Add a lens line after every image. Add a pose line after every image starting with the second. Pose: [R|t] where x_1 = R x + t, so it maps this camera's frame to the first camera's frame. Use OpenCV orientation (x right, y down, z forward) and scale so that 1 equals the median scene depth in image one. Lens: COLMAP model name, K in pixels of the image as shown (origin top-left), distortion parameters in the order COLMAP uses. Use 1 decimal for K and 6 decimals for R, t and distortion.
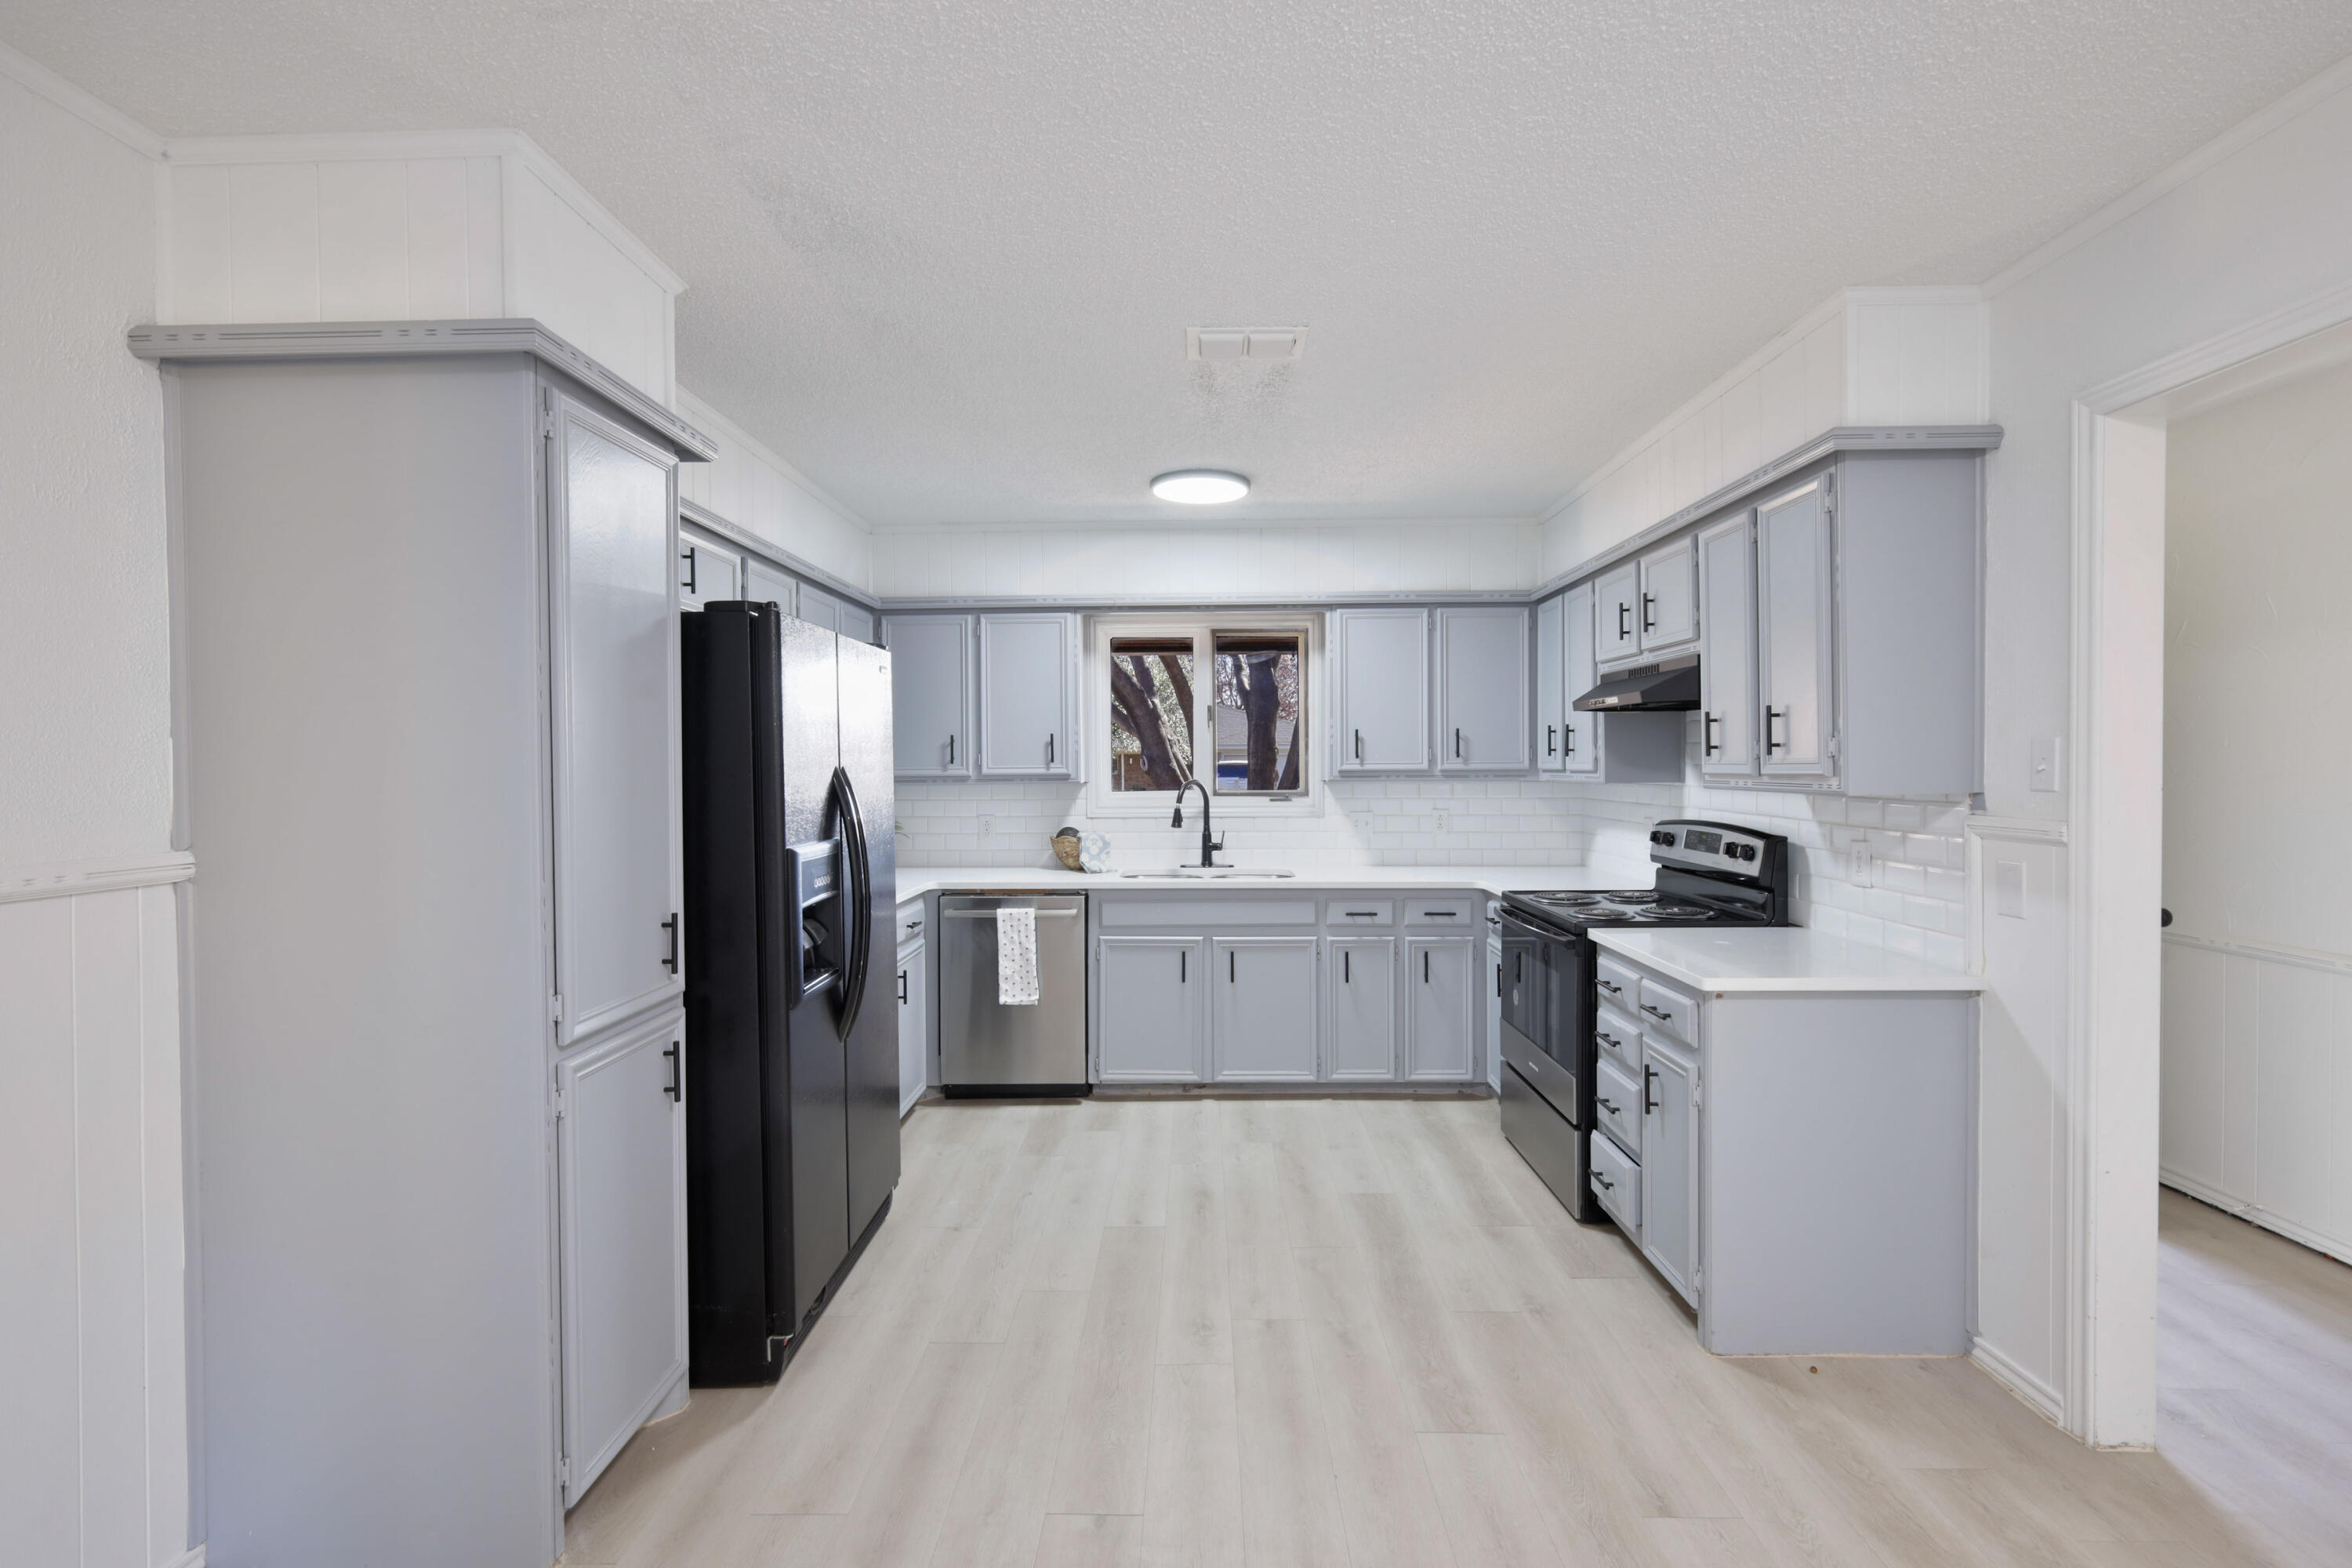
lens RADIAL K [[1033.1, 0, 1189.3], [0, 1033.1, 782.4], [0, 0, 1]] dist [0.004467, 0.000985]
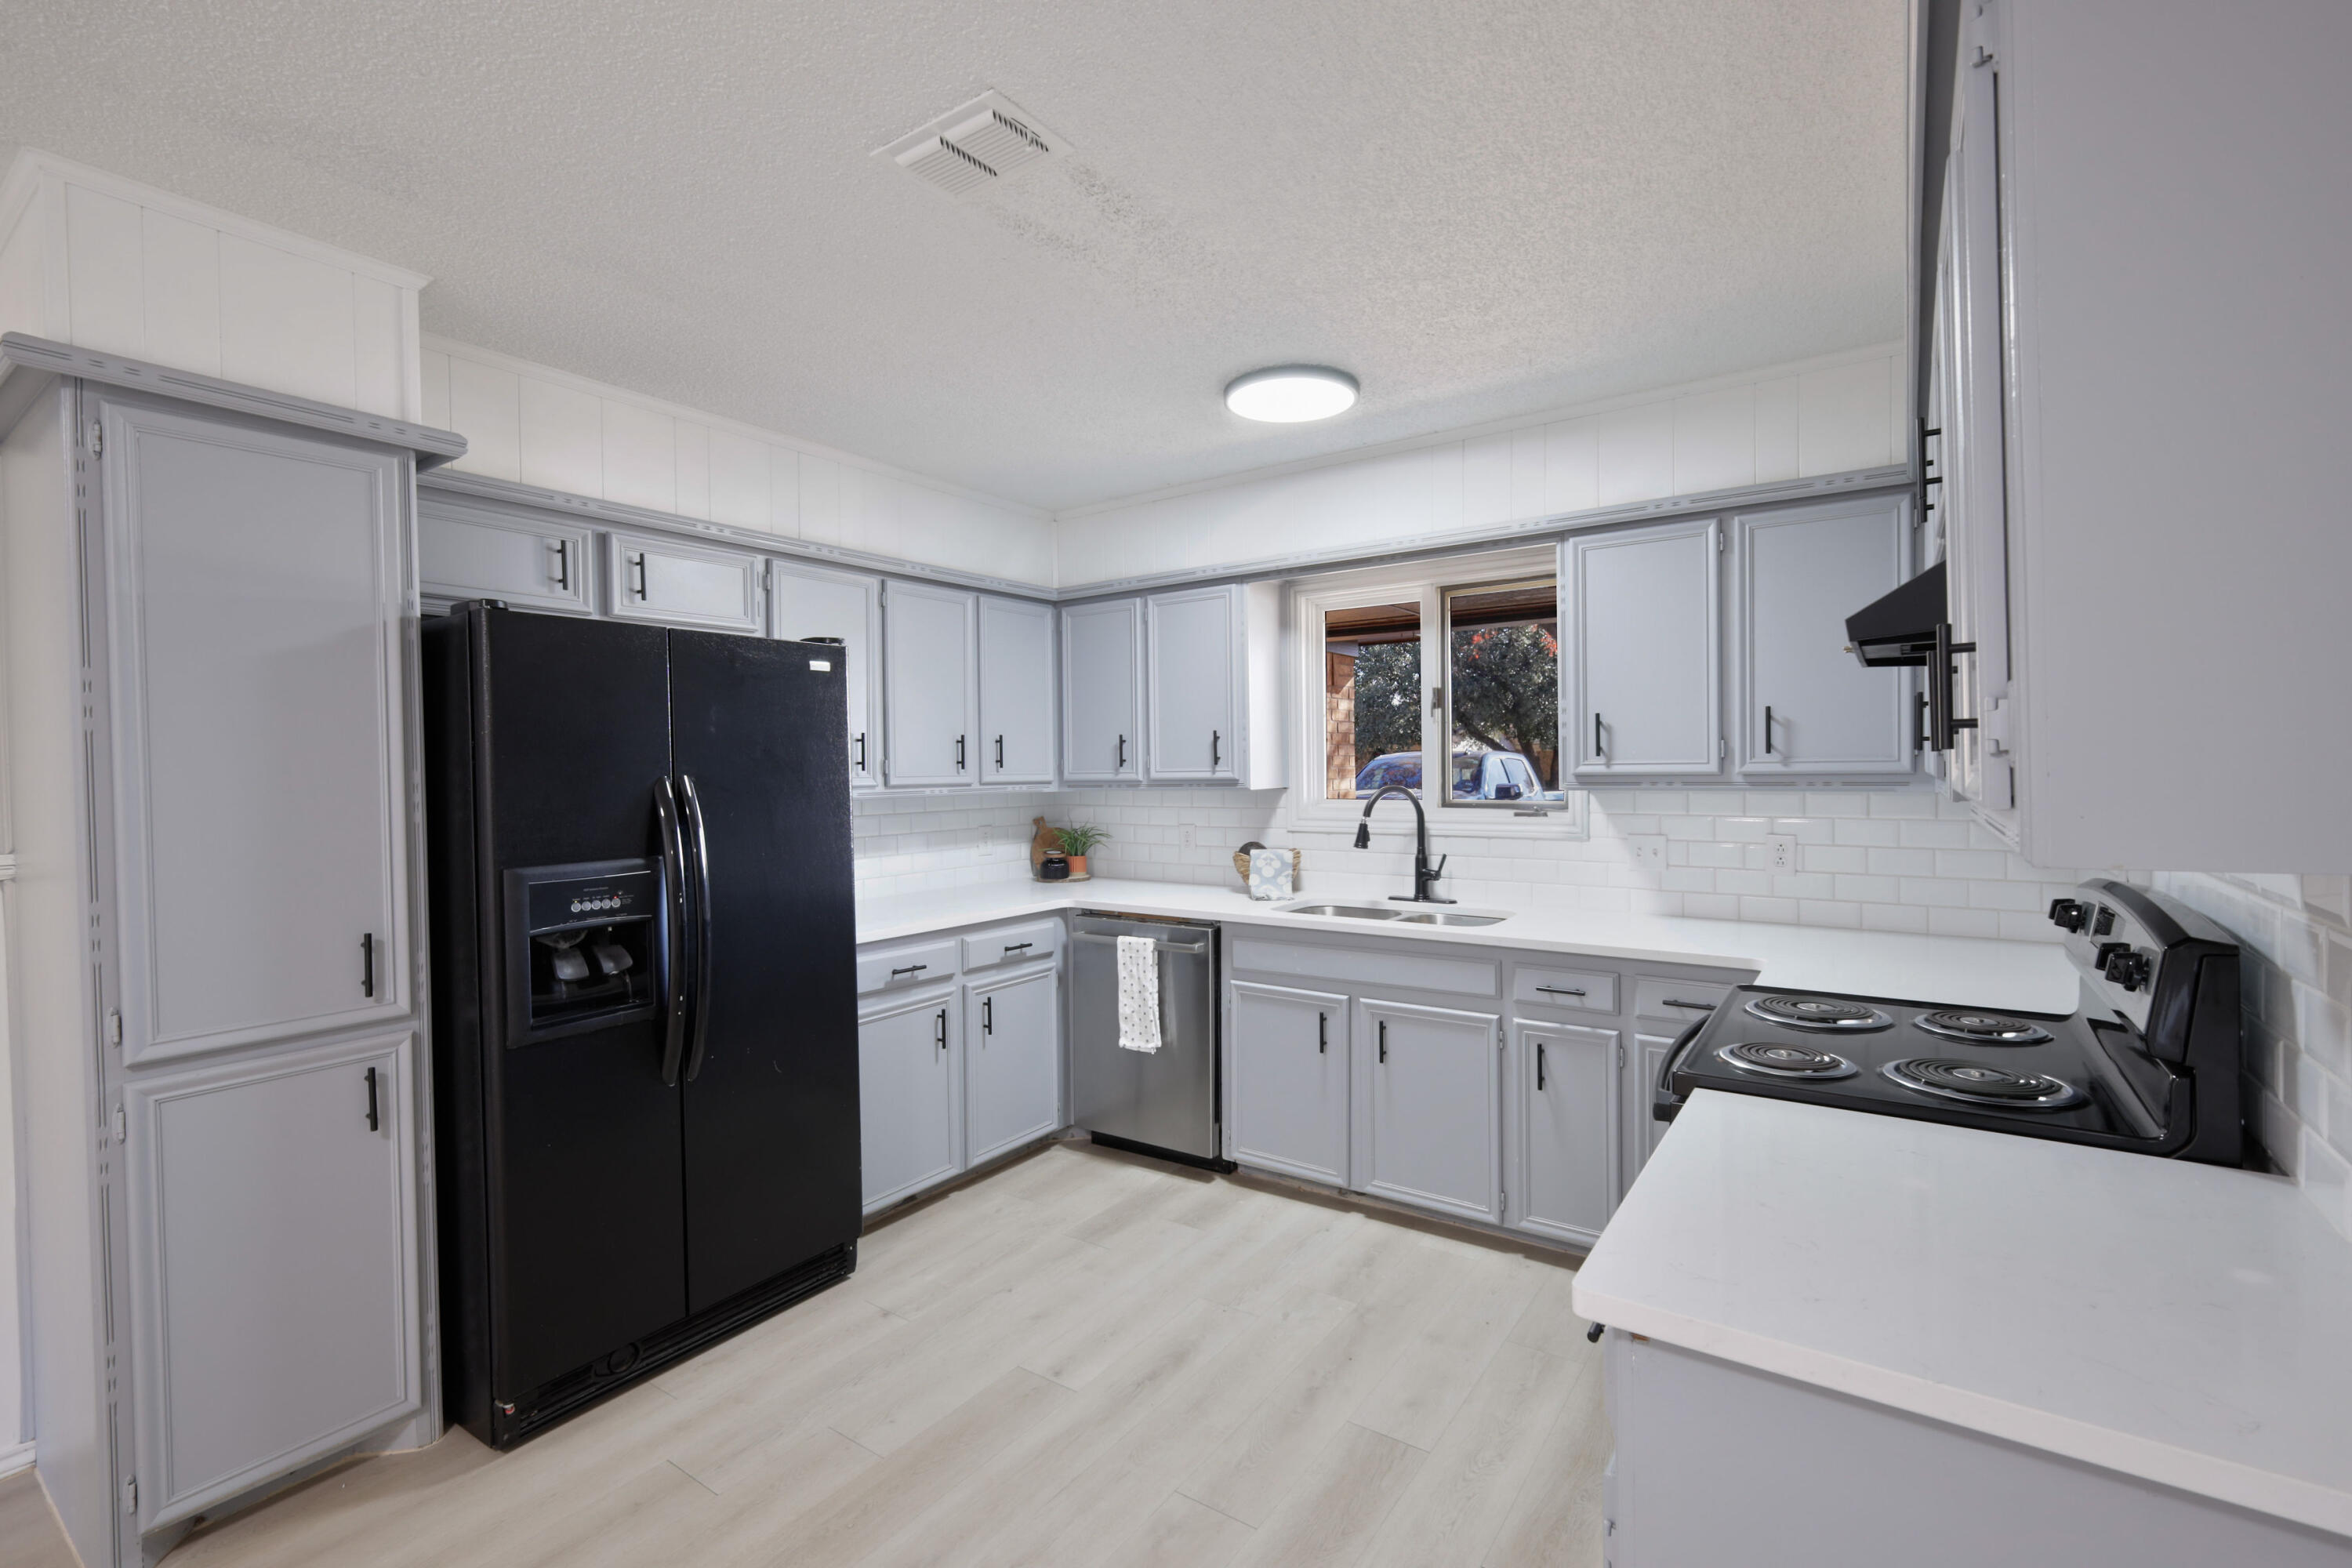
lens RADIAL K [[1033.1, 0, 1175.4], [0, 1033.1, 780.8], [0, 0, 1]] dist [0.004467, 0.000985]
pose [[0.832756, 0.003309, -0.553631, 0.311791], [-0.001467, 0.999992, 0.003771, -0.009610], [0.553639, -0.002328, 0.832754, 0.292248]]
